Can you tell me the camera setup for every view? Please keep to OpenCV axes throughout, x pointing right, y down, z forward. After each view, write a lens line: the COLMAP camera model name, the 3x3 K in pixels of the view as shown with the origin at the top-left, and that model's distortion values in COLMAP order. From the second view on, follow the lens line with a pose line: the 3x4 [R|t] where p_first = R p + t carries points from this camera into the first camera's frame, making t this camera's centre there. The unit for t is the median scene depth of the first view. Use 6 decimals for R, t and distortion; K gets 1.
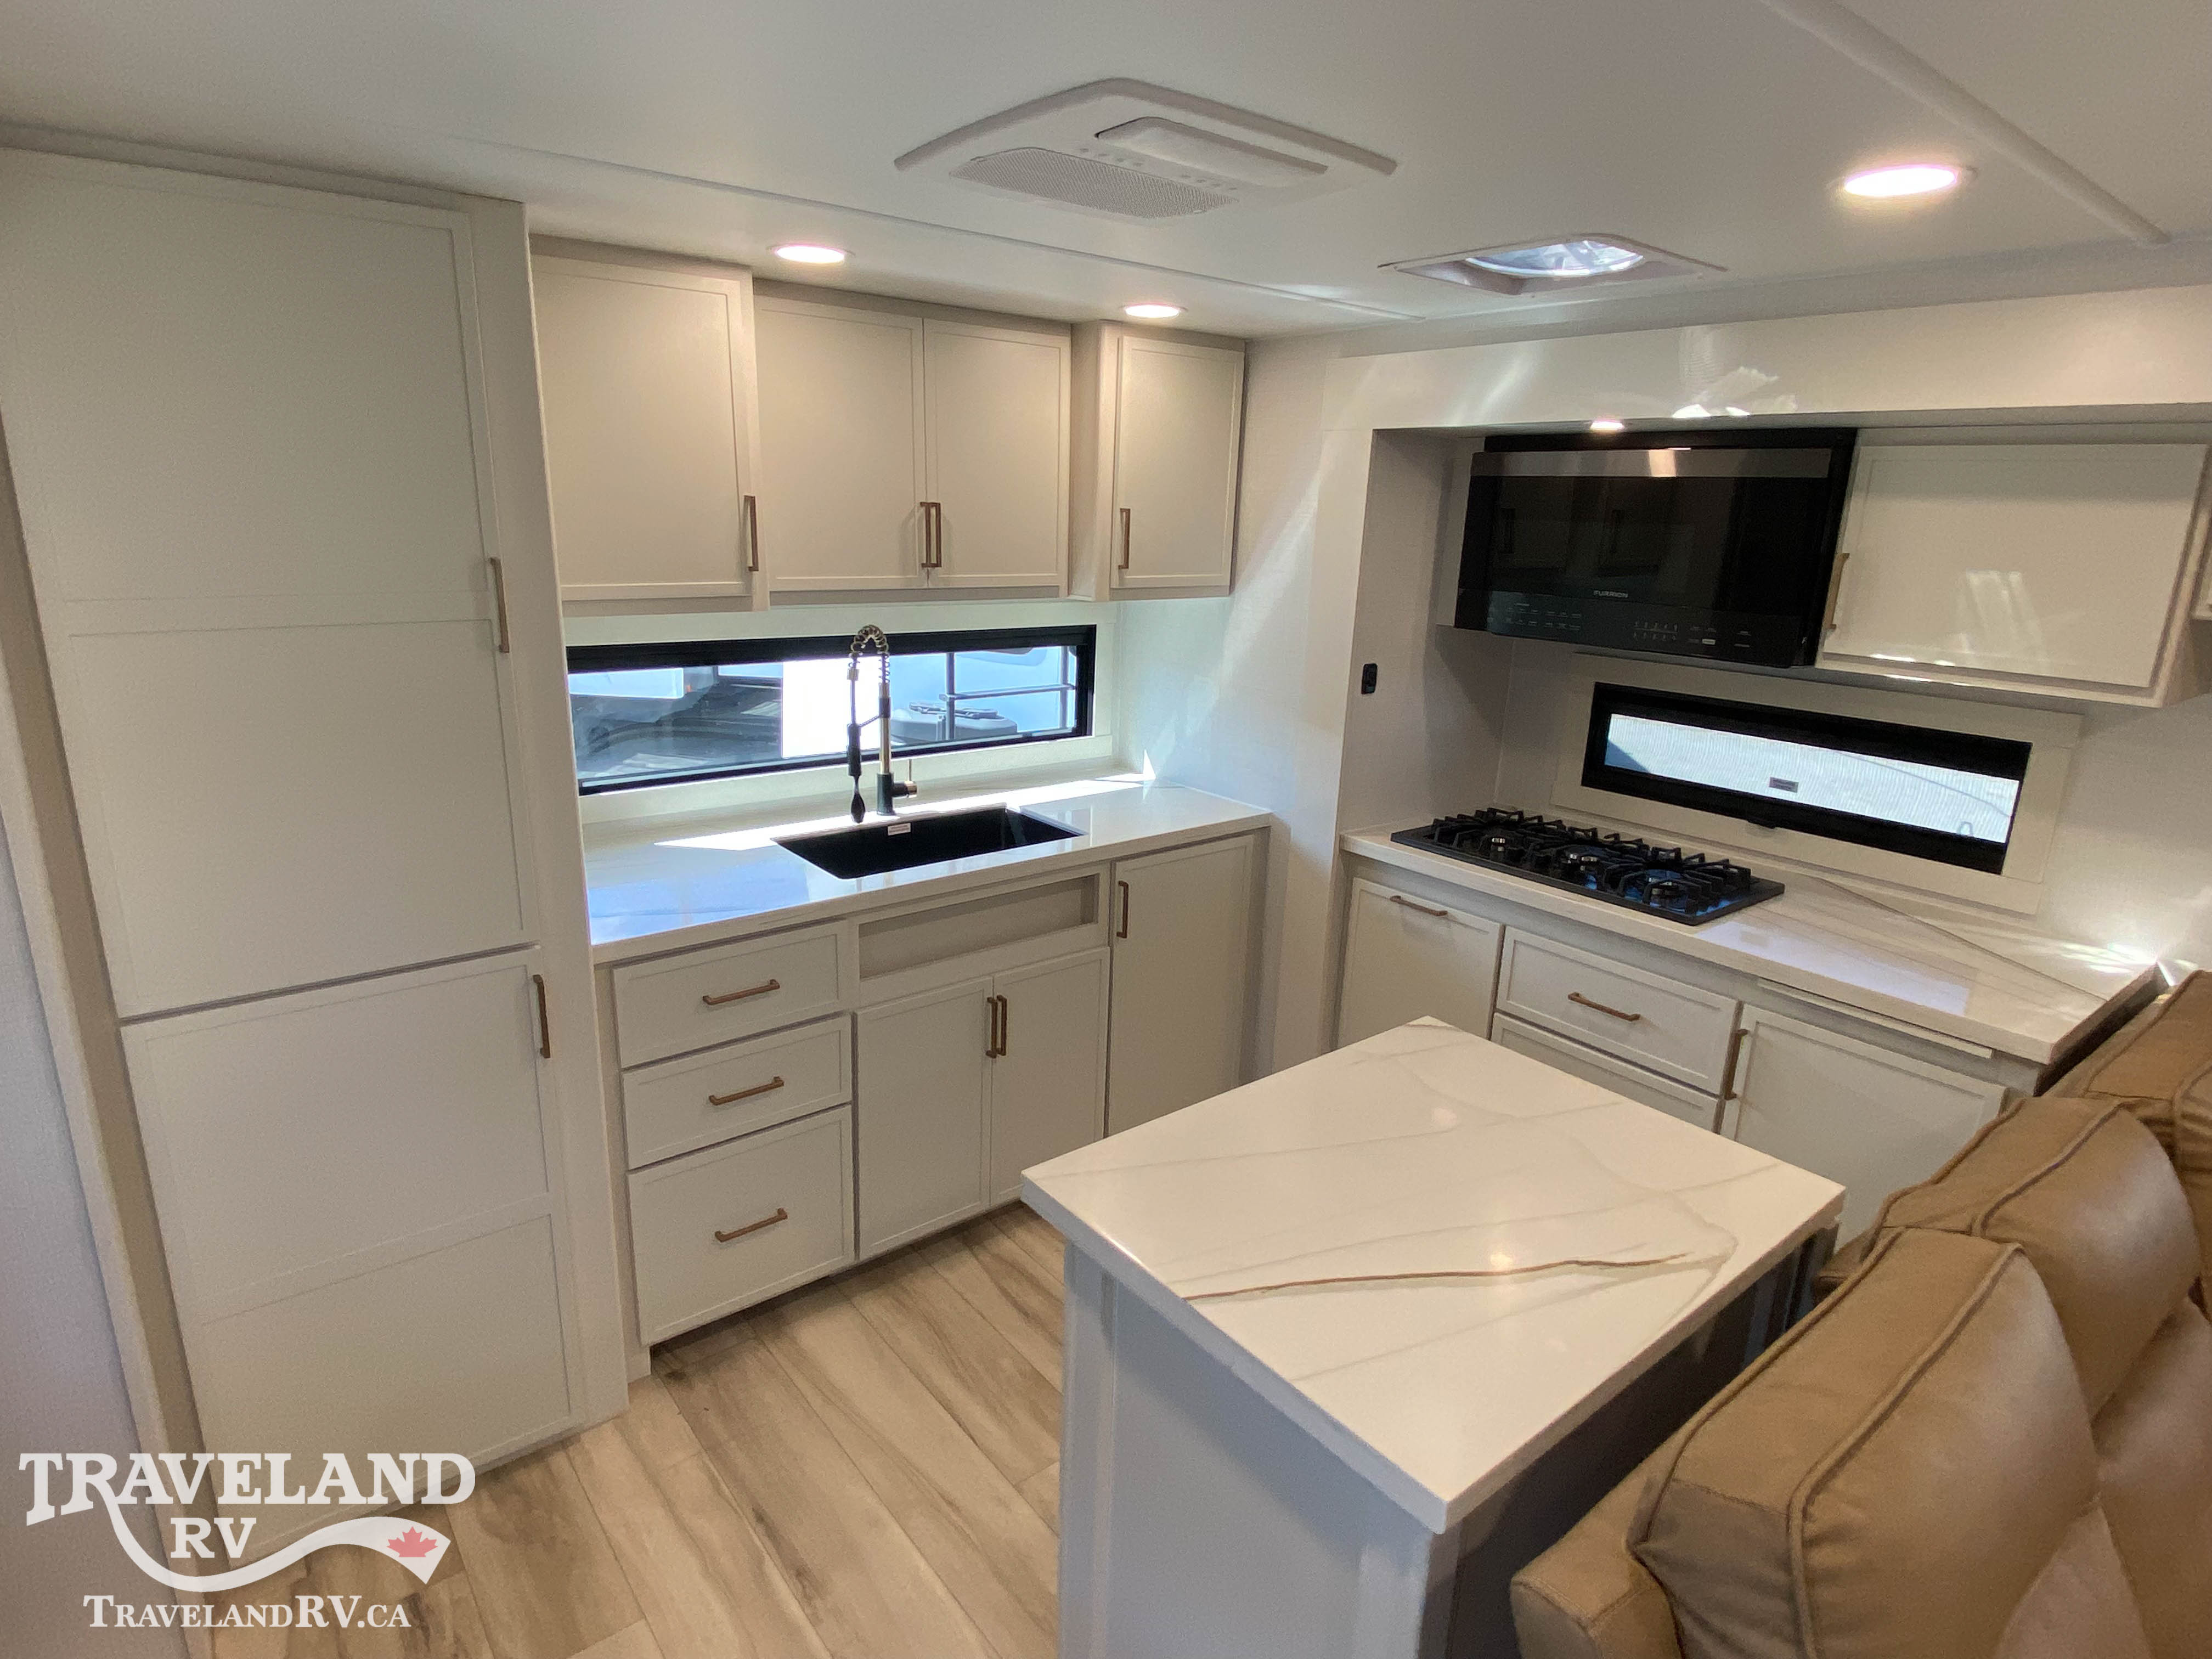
lens RADIAL K [[1195.8, 0, 1111.0], [0, 1195.8, 829.3], [0, 0, 1]] dist [0.040147, -0.037443]
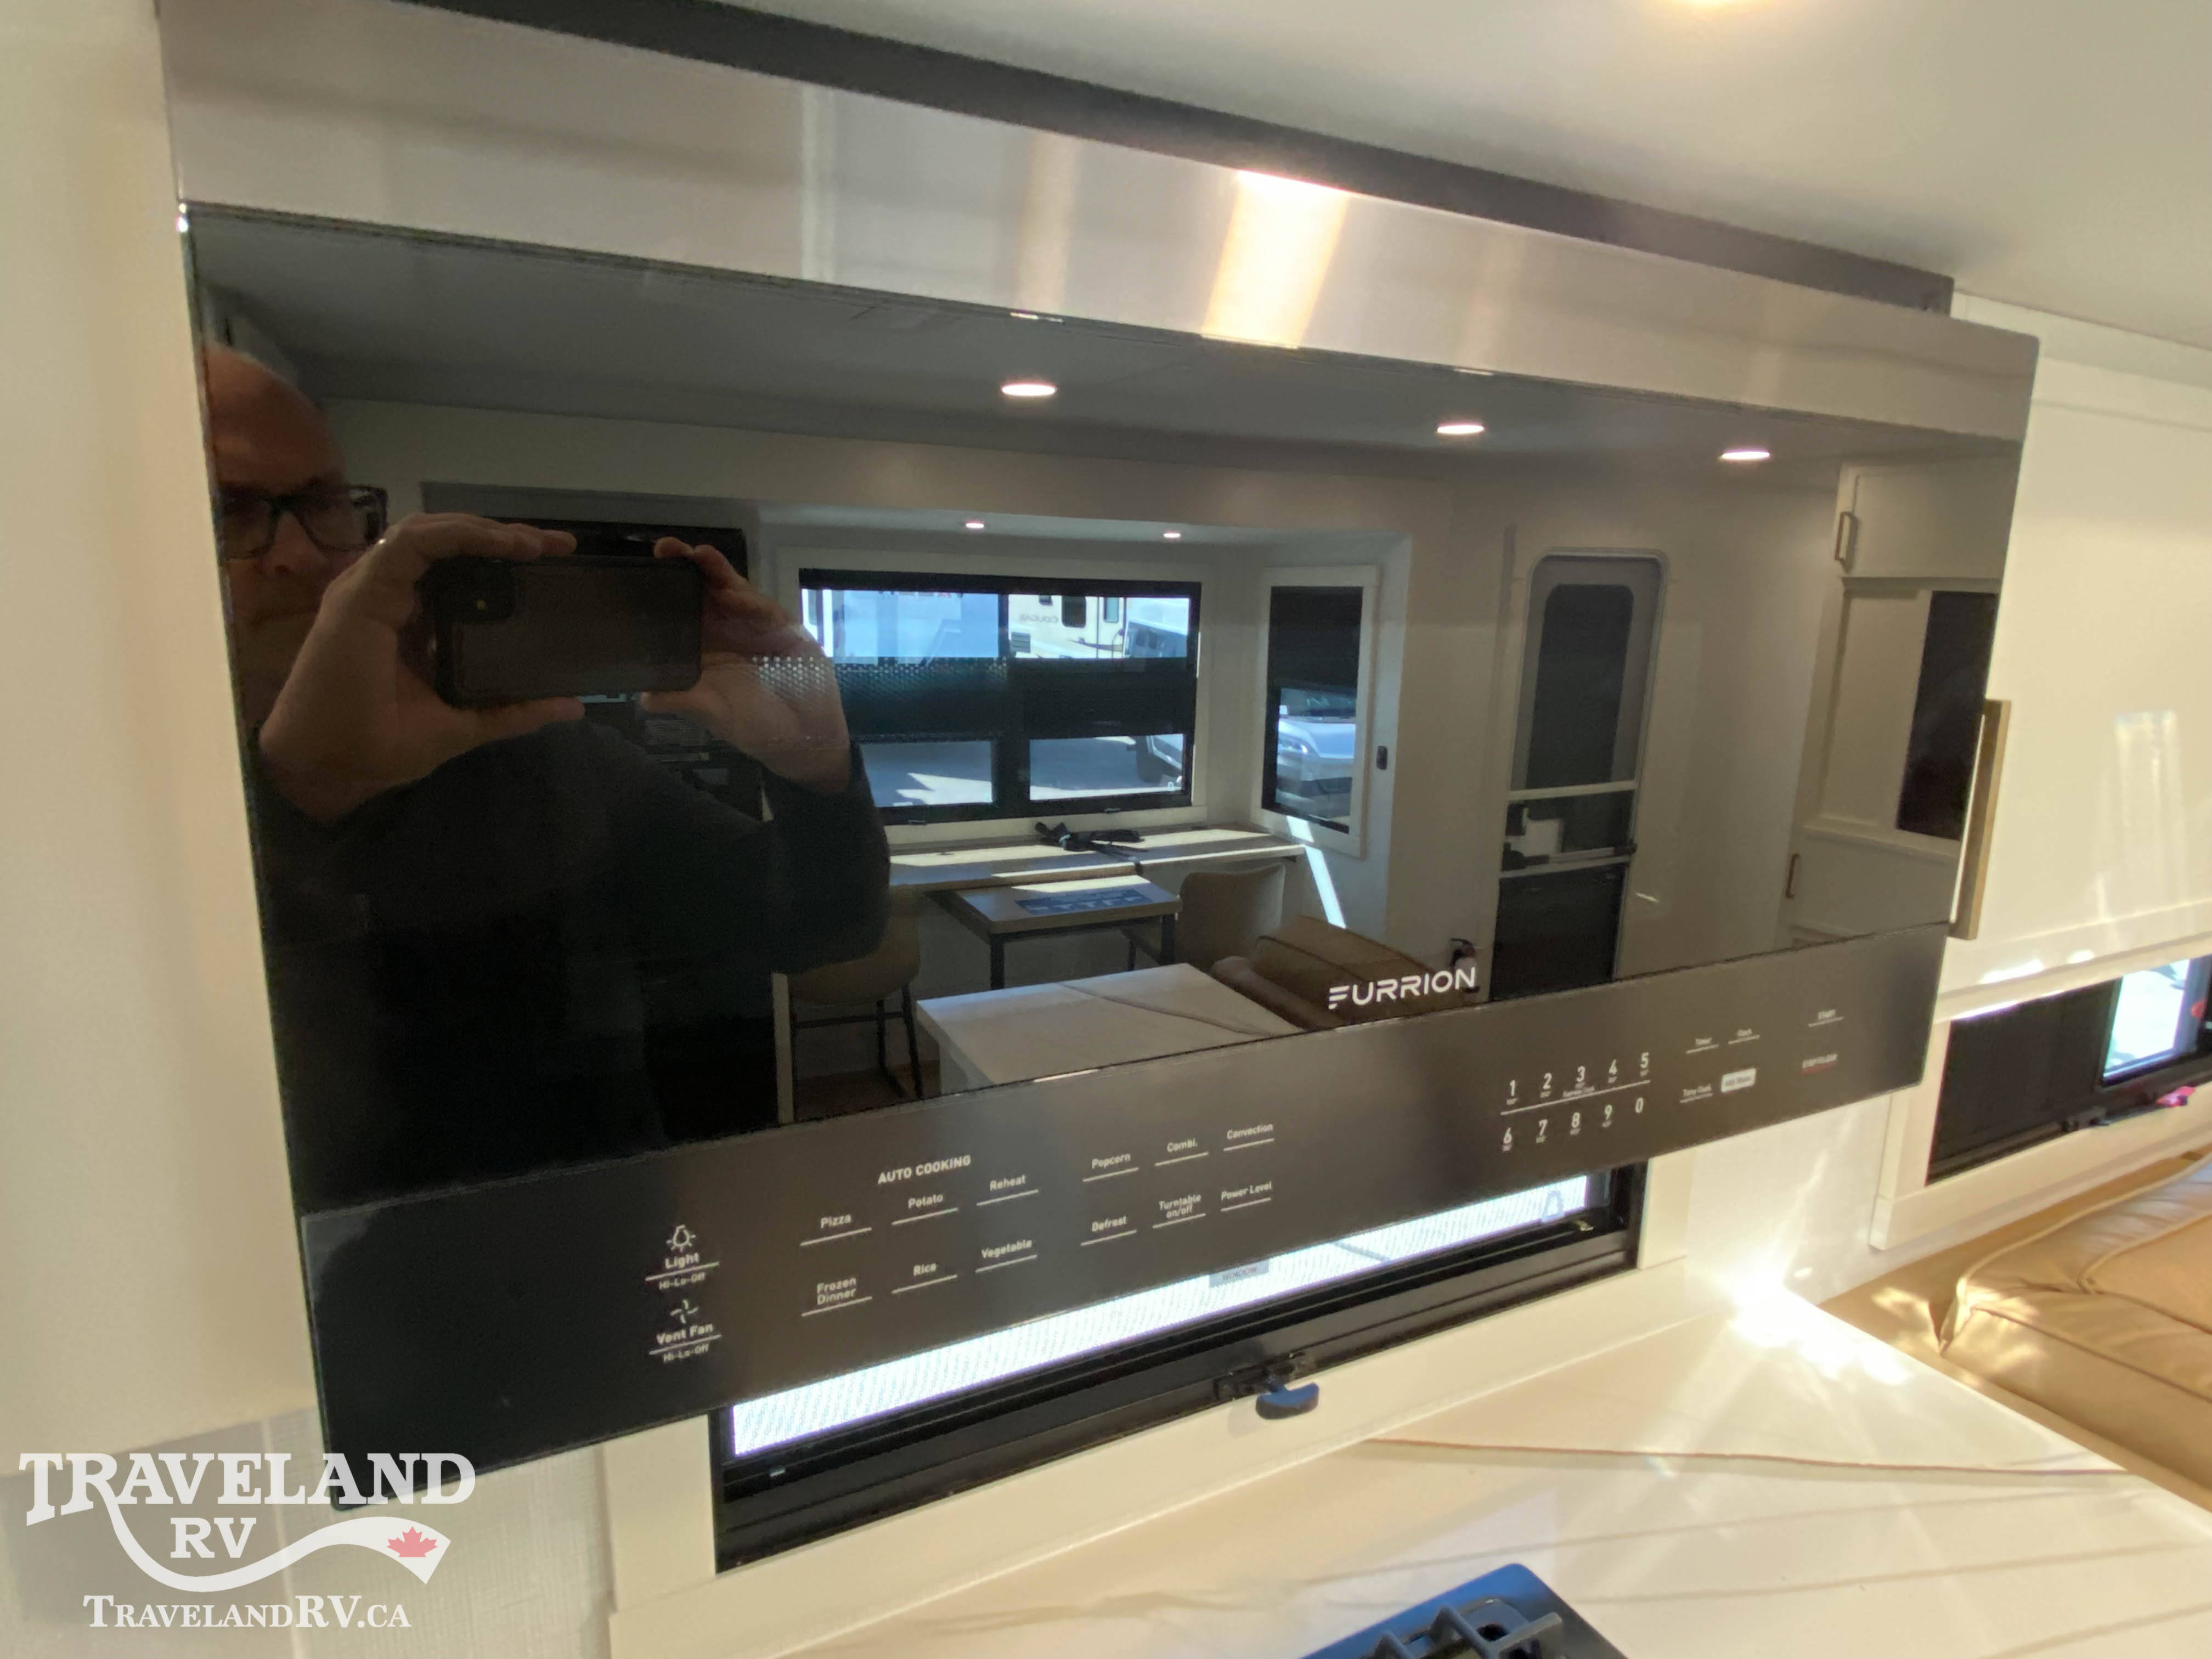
lens RADIAL K [[1195.8, 0, 1090.7], [0, 1195.8, 824.9], [0, 0, 1]] dist [0.040147, -0.037443]
pose [[0.203724, -0.208111, 0.956654, 0.226017], [0.246972, 0.956468, 0.155477, -0.258443], [-0.947365, 0.204593, 0.246253, 0.985934]]
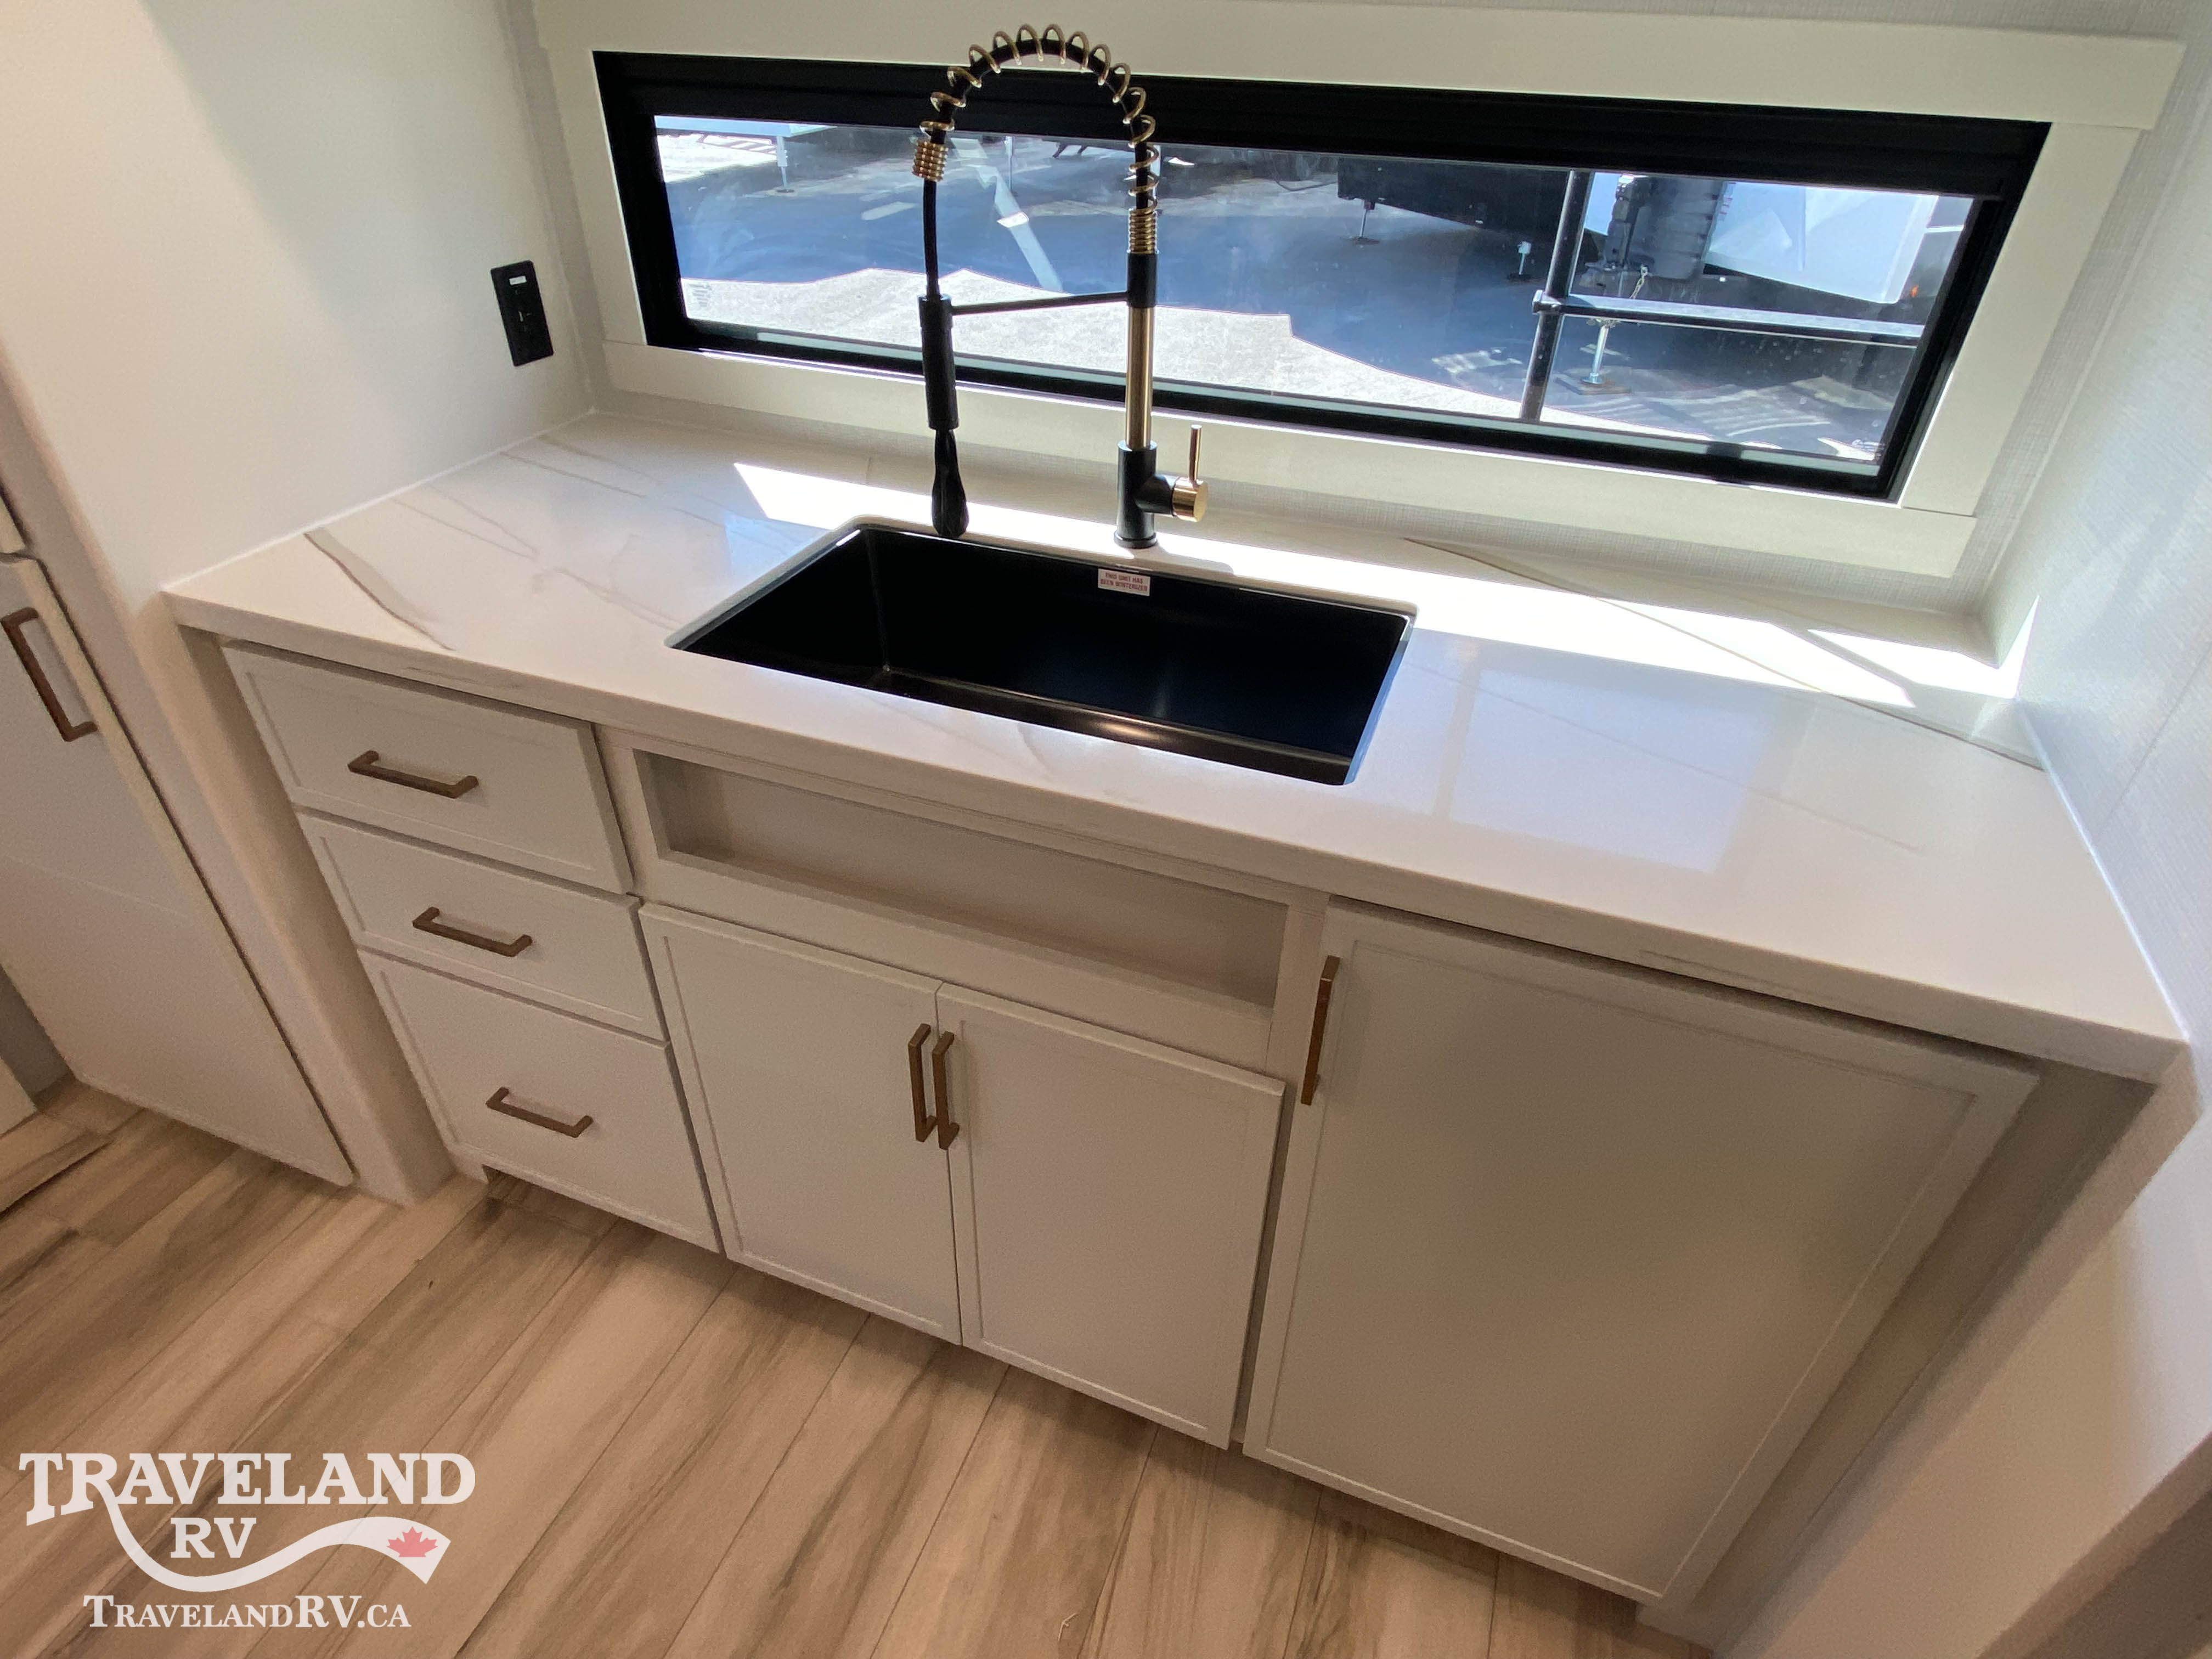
lens RADIAL K [[1195.8, 0, 1107.0], [0, 1195.8, 829.8], [0, 0, 1]] dist [0.040147, -0.037443]
pose [[0.500717, 0.481025, -0.719651, 0.214460], [-0.227281, 0.875269, 0.426905, -0.124380], [0.835240, -0.050196, 0.547590, 0.853334]]
